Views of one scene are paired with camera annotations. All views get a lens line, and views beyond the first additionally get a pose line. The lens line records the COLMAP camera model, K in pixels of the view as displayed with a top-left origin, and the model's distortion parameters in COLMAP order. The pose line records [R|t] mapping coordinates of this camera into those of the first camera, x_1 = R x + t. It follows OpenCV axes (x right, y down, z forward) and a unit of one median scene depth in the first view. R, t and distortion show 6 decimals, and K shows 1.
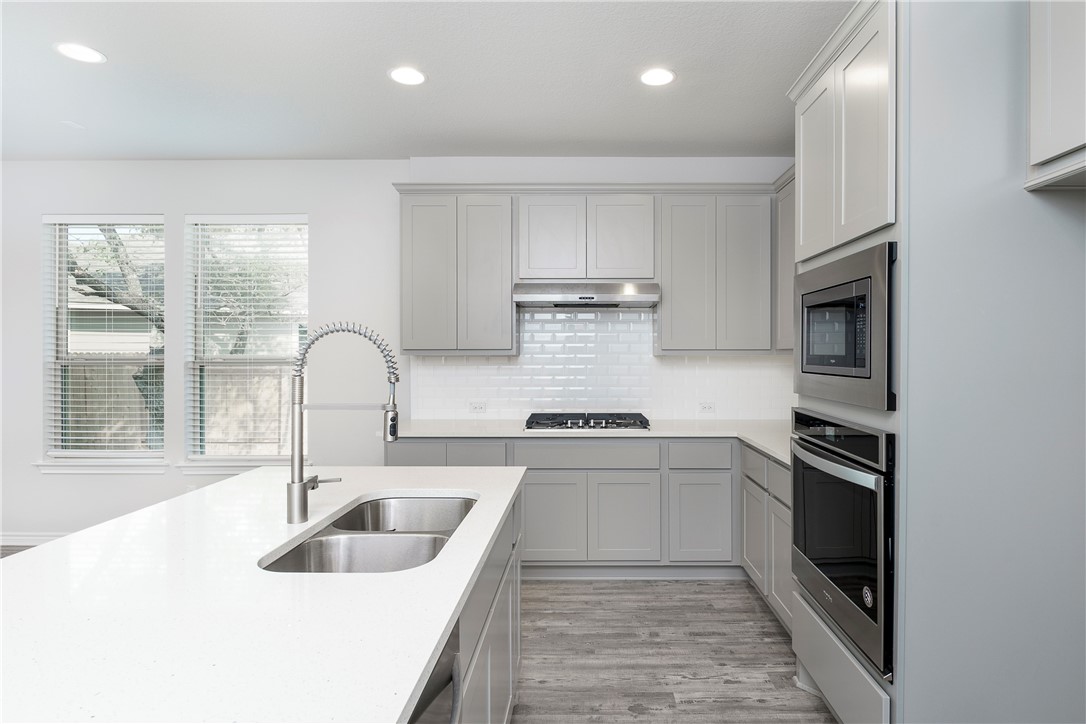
lens RADIAL K [[564.4, 0, 555.3], [0, 564.4, 362.7], [0, 0, 1]] dist [0.011205, -0.000607]
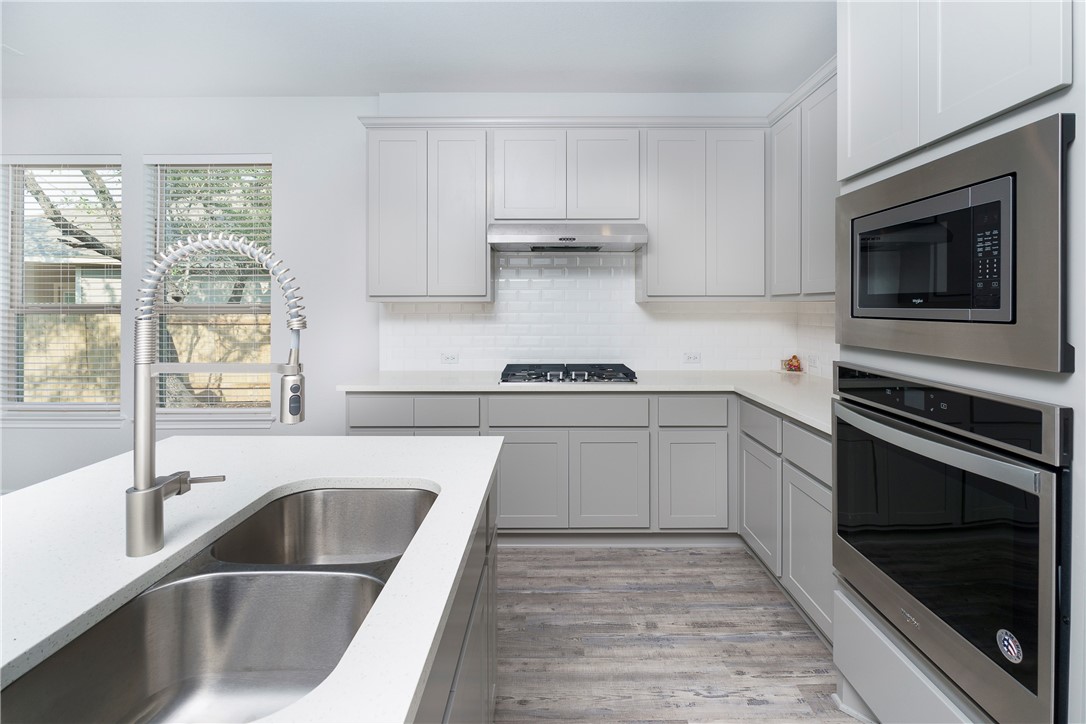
lens RADIAL K [[494.0, 0, 524.5], [0, 494.0, 298.8], [0, 0, 1]] dist [-0.007949, -0.000265]
pose [[0.999999, -0.000842, -0.000886, -0.016806], [0.000813, 0.999479, -0.032278, 0.009900], [0.000913, 0.032277, 0.999479, 0.245588]]
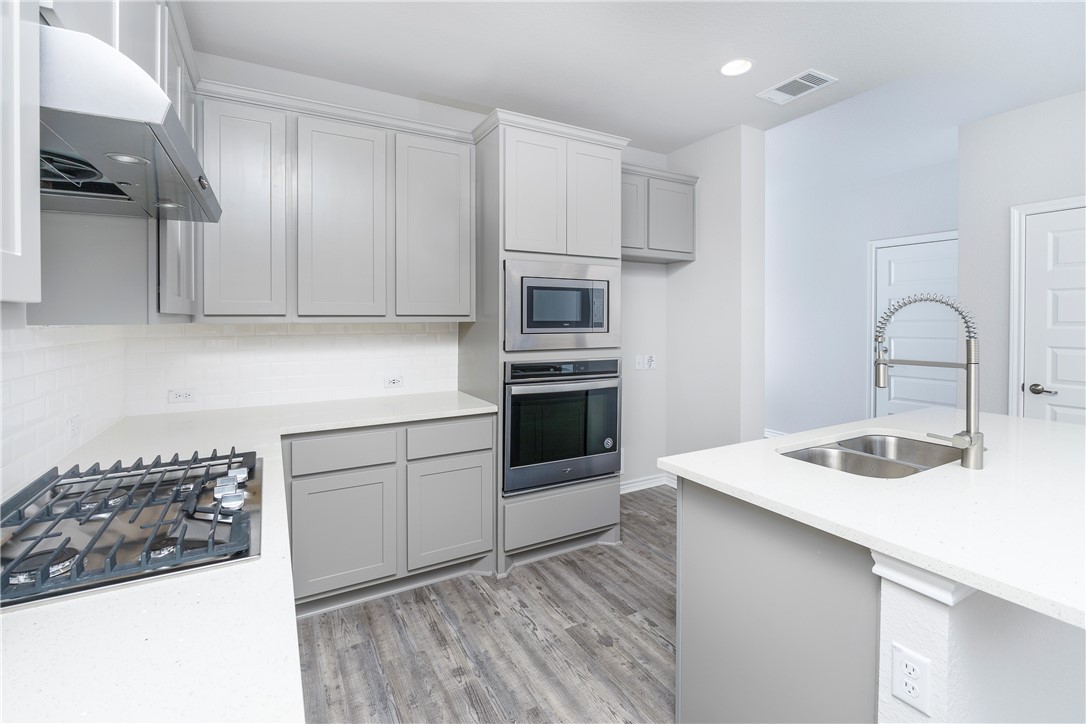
lens RADIAL K [[494.0, 0, 533.0], [0, 494.0, 318.1], [0, 0, 1]] dist [-0.007949, -0.000265]
pose [[-0.506542, 0.001070, 0.862215, -0.492341], [0.018225, 0.999789, 0.009466, -0.026575], [-0.862023, 0.020509, -0.506455, 1.283112]]
